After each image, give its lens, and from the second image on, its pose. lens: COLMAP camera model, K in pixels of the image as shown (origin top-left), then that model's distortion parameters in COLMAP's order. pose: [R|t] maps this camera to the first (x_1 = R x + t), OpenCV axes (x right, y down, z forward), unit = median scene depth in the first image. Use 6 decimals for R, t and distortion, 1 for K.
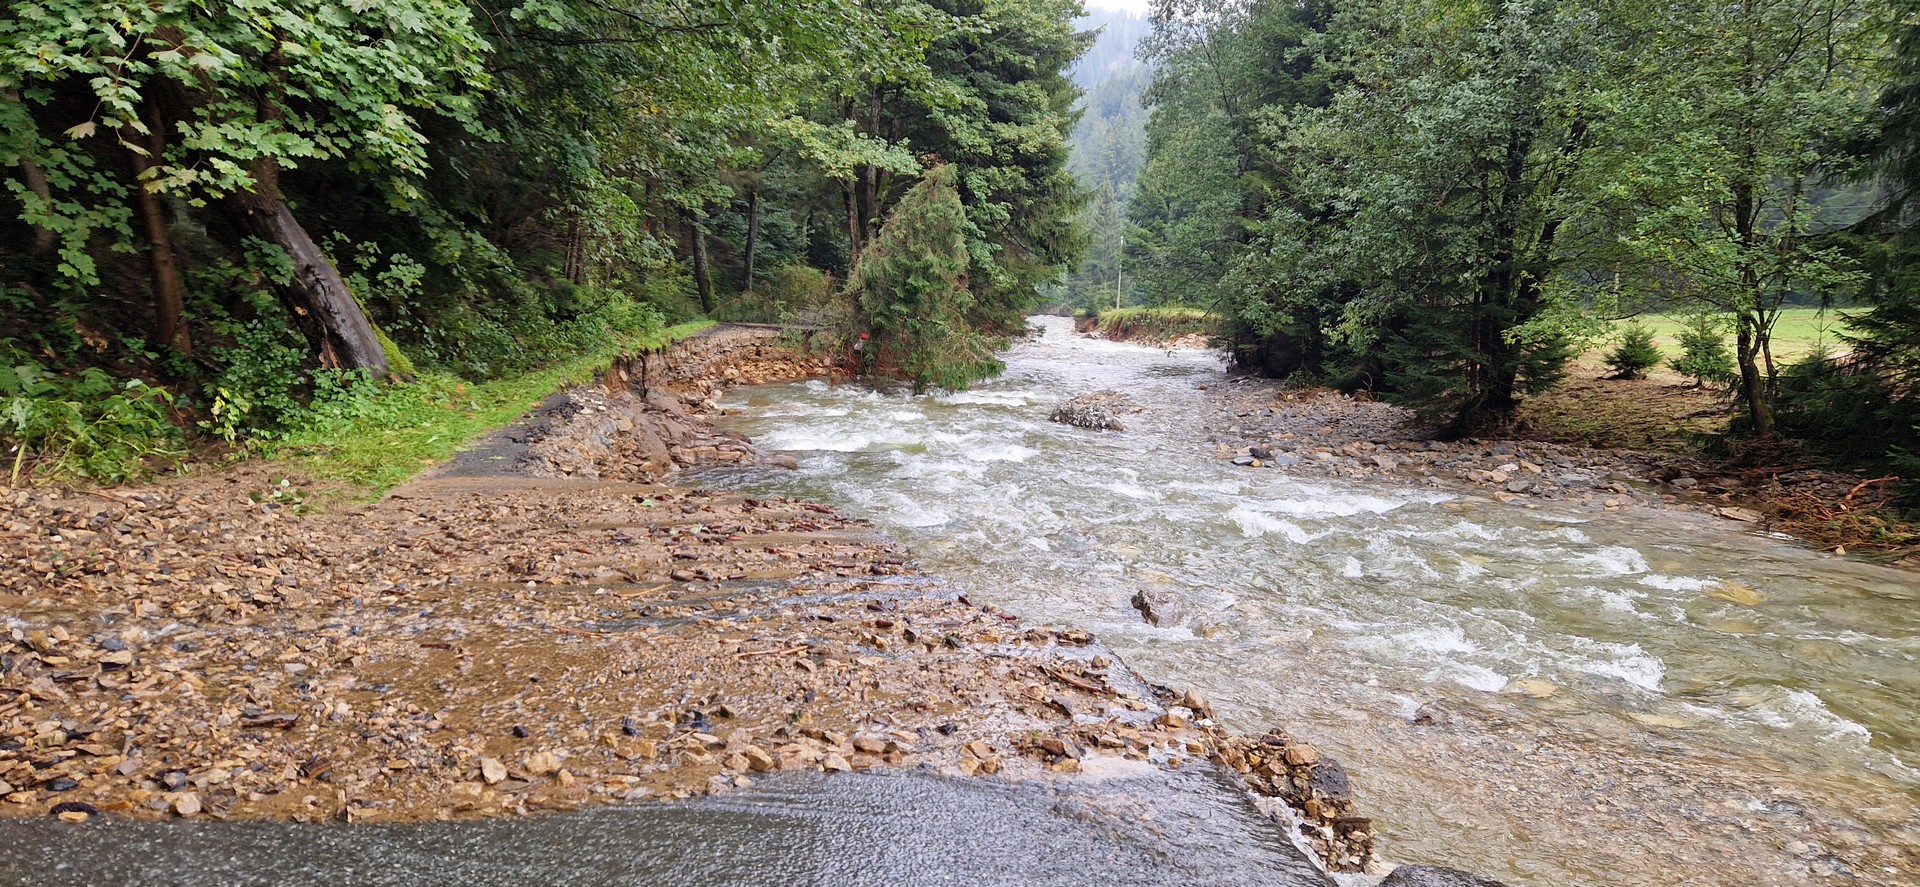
lens RADIAL K [[1294.6, 0, 926.7], [0, 1294.6, 400.6], [0, 0, 1]] dist [0.086274, -0.071171]
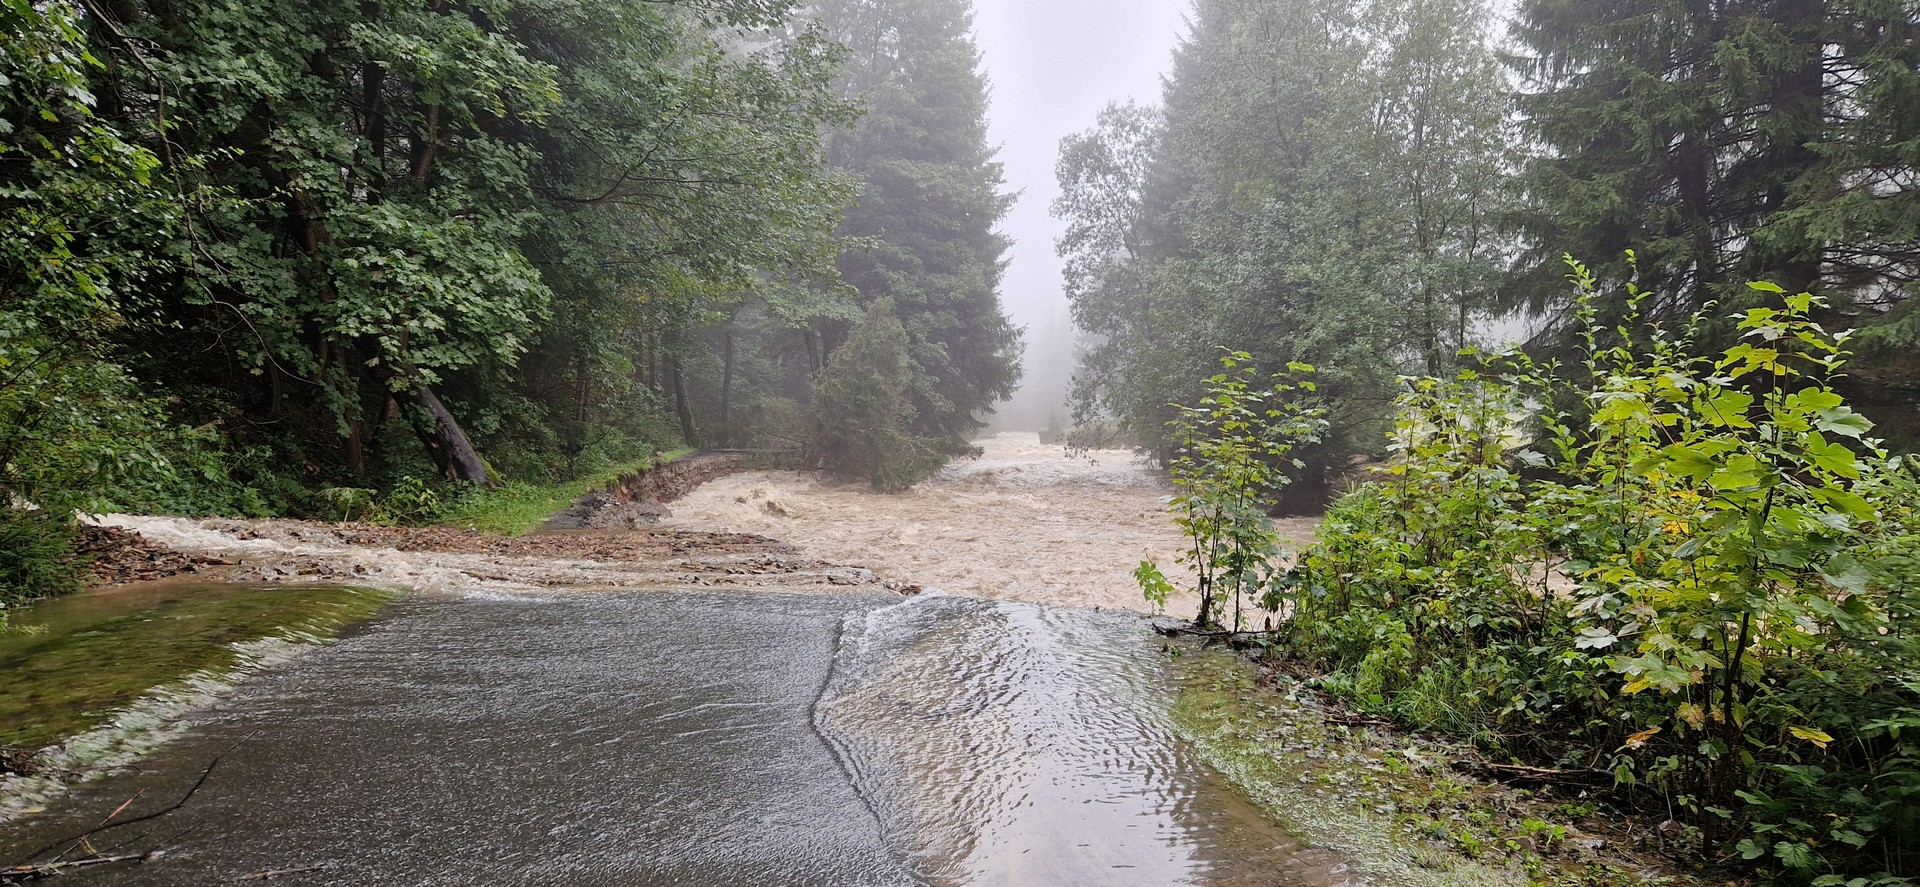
lens RADIAL K [[1294.6, 0, 926.7], [0, 1294.6, 400.6], [0, 0, 1]] dist [0.086274, -0.071171]
pose [[0.999411, -0.032822, 0.010031, 0.036745], [0.033619, 0.995026, -0.093768, 0.014071], [-0.006903, 0.094050, 0.995544, -0.187503]]
